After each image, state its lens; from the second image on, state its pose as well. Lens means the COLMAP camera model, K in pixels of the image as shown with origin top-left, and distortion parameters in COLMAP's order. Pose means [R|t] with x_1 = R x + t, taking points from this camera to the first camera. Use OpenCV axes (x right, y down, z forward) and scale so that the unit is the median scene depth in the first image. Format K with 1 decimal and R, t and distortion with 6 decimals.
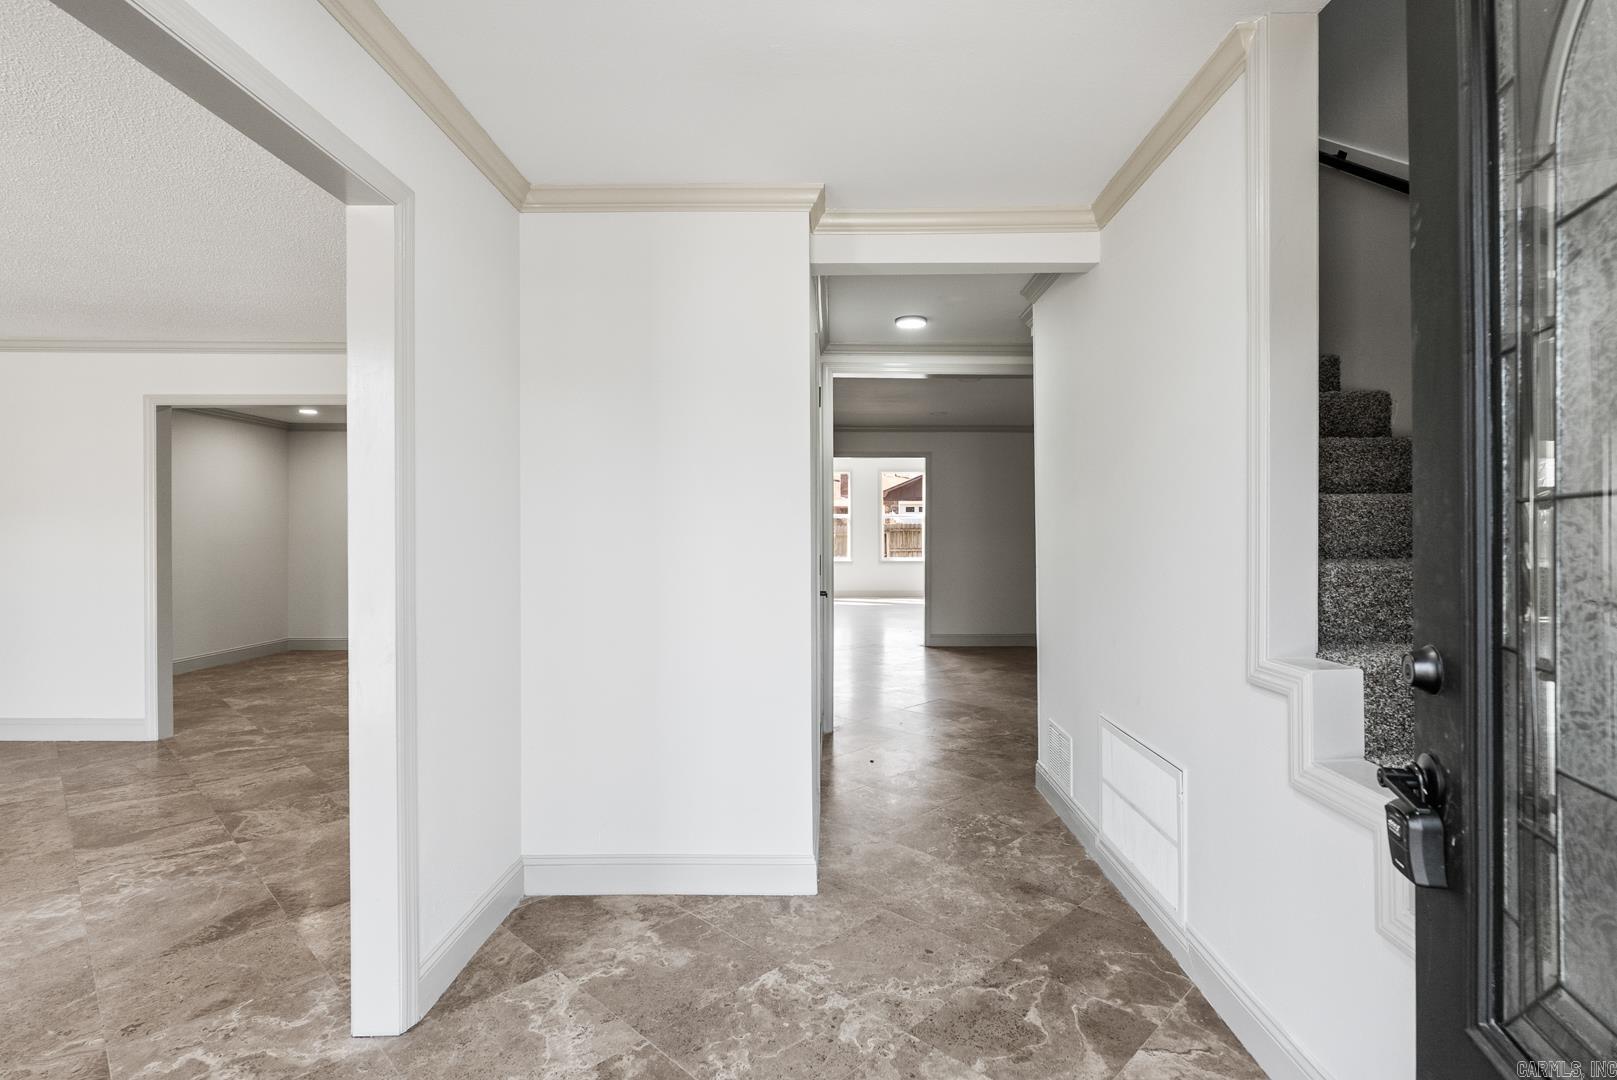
lens RADIAL K [[771.0, 0, 808.5], [0, 771.0, 540.0], [0, 0, 1]] dist [0.001906, 0.000856]
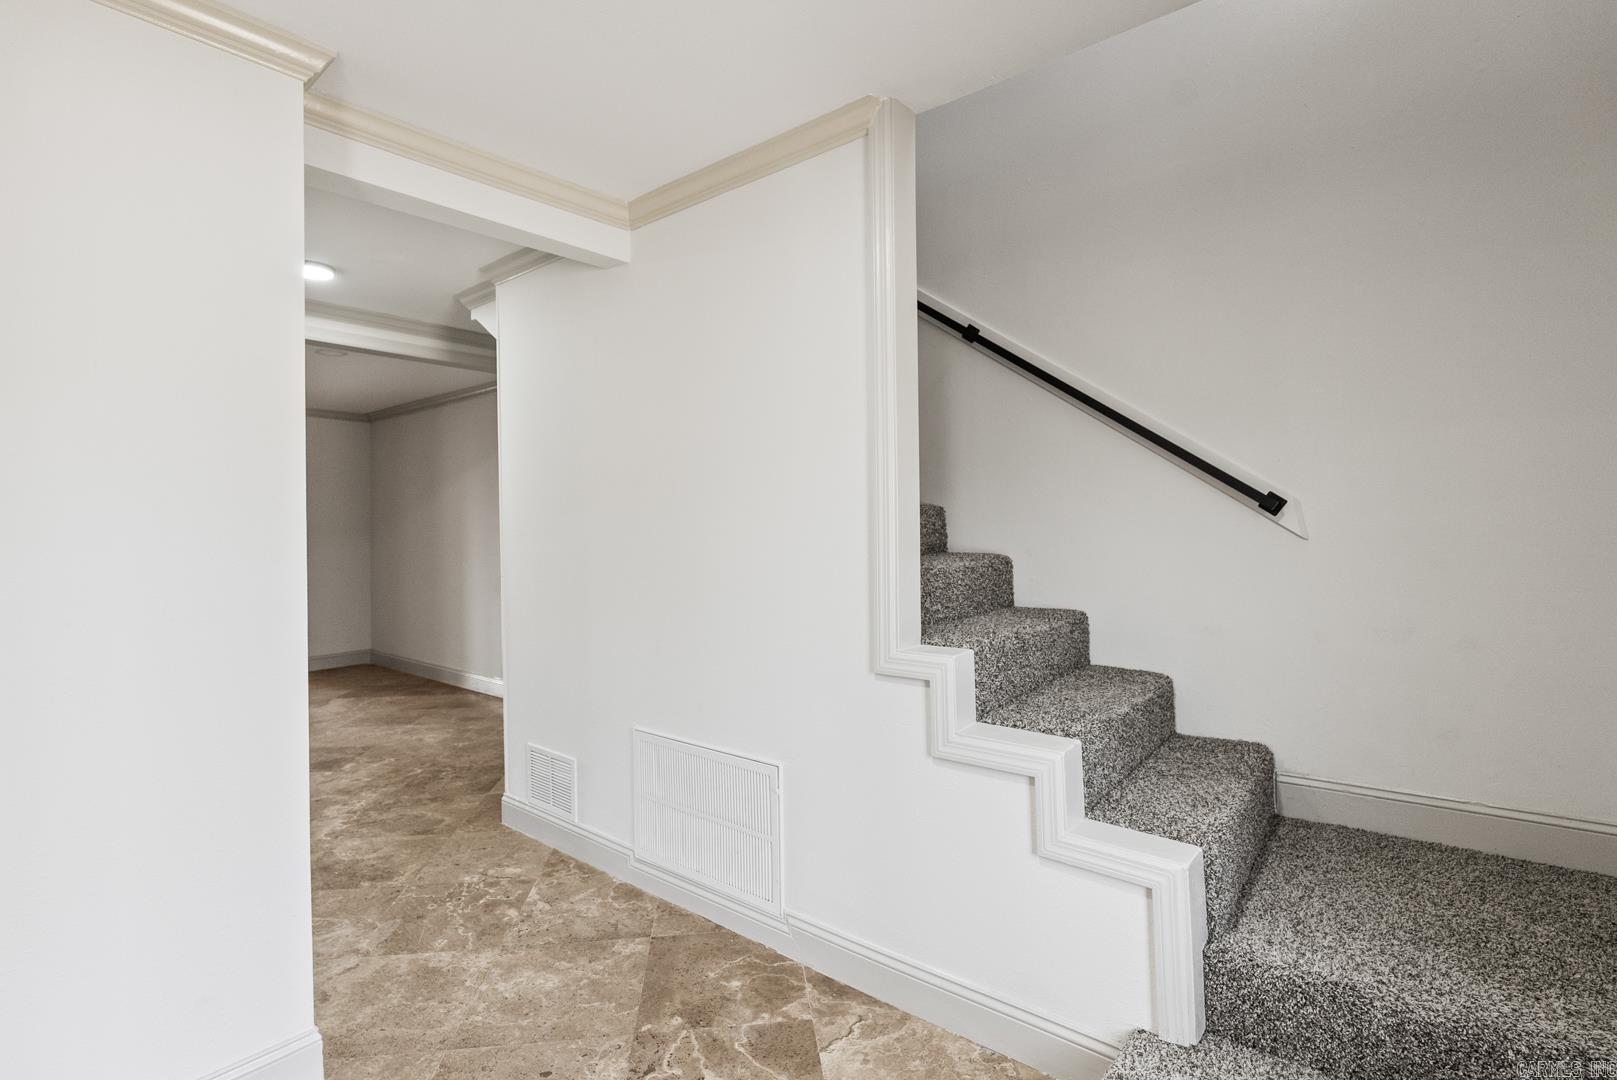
lens RADIAL K [[758.2, 0, 808.2], [0, 758.2, 517.9], [0, 0, 1]] dist [-0.002444, -0.000143]
pose [[0.636950, 0.002421, 0.770902, -0.313344], [0.017778, 0.999683, -0.017828, -0.022823], [-0.770700, 0.025061, 0.636705, 0.322498]]
